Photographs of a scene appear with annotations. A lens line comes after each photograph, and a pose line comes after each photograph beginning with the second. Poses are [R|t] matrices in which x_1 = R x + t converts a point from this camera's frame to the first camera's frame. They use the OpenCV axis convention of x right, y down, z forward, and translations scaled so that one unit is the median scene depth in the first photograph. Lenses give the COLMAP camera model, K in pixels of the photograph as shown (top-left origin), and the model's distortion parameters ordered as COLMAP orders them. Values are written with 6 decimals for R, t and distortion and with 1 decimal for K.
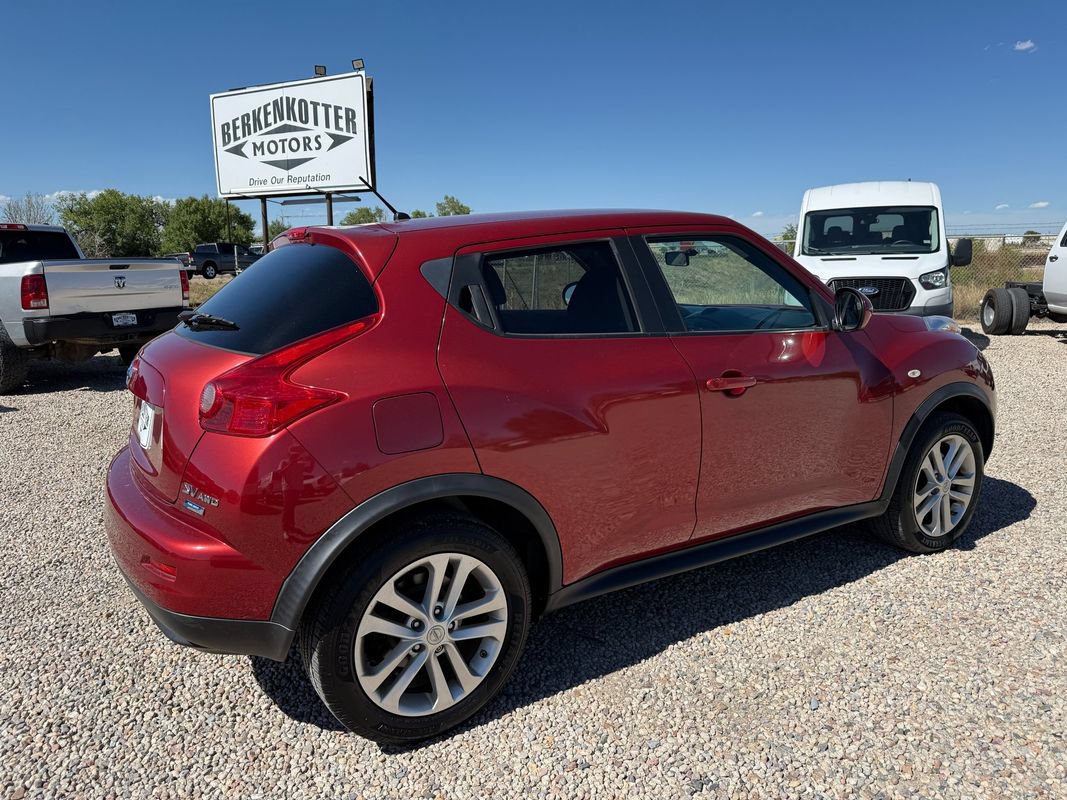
lens RADIAL K [[763.5, 0, 533.5], [0, 763.5, 400.0], [0, 0, 1]] dist [0.002263, -0.007538]
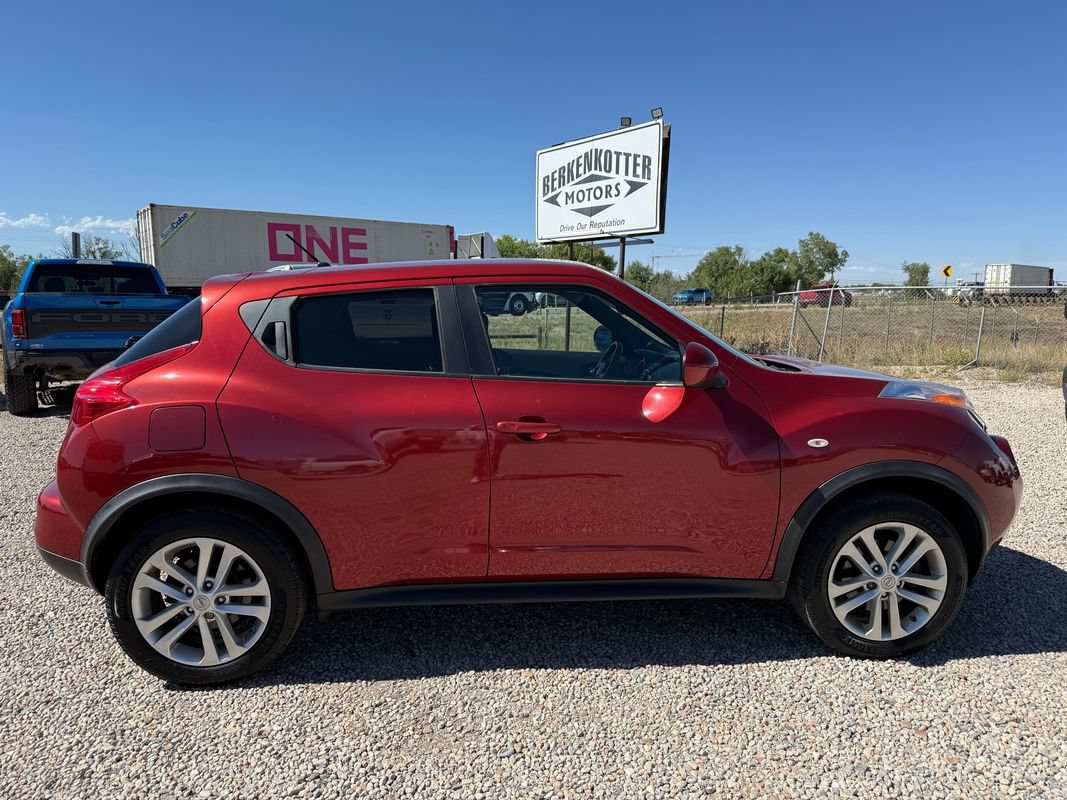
lens RADIAL K [[750.7, 0, 535.1], [0, 750.7, 436.3], [0, 0, 1]] dist [0.004452, -0.011653]
pose [[0.890711, 0.097880, -0.443906, 0.583728], [-0.098775, 0.994885, 0.021173, -0.028074], [0.443708, 0.024988, 0.895823, 0.092185]]
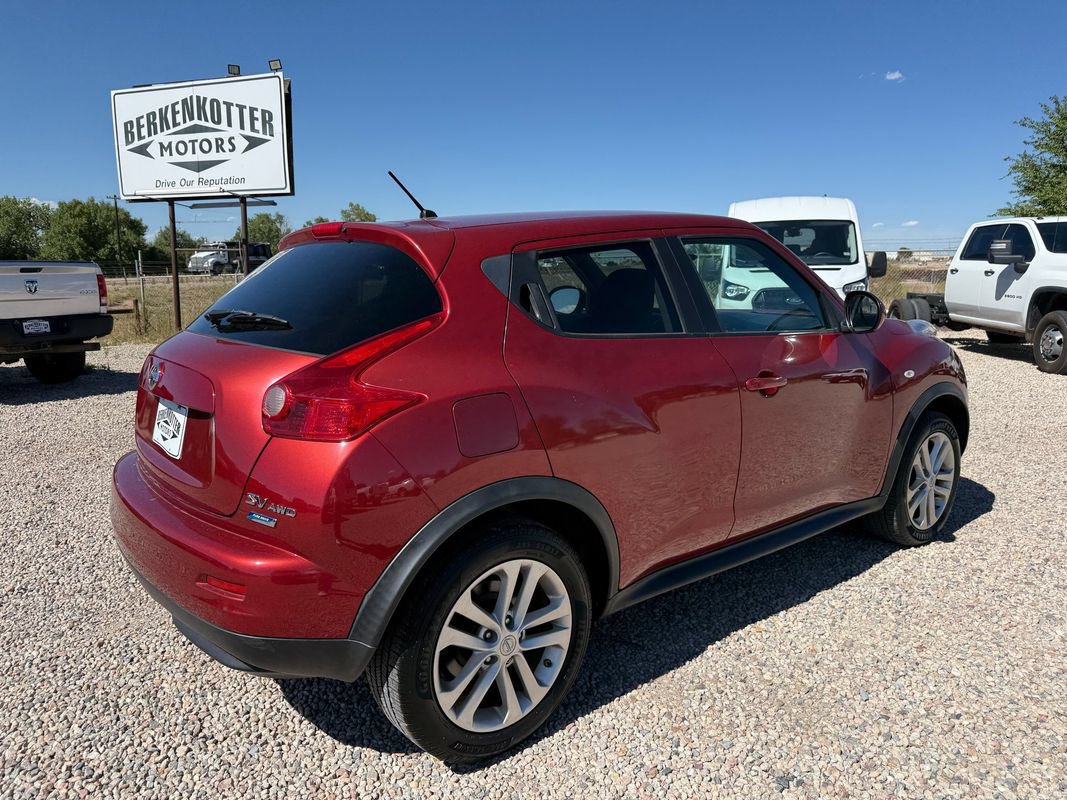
lens RADIAL K [[763.5, 0, 533.5], [0, 763.5, 400.0], [0, 0, 1]] dist [0.002263, -0.007538]
pose [[0.992309, -0.011340, 0.123262, -0.141083], [0.013009, 0.999834, -0.012746, 0.007696], [-0.123097, 0.014251, 0.992292, 0.025444]]
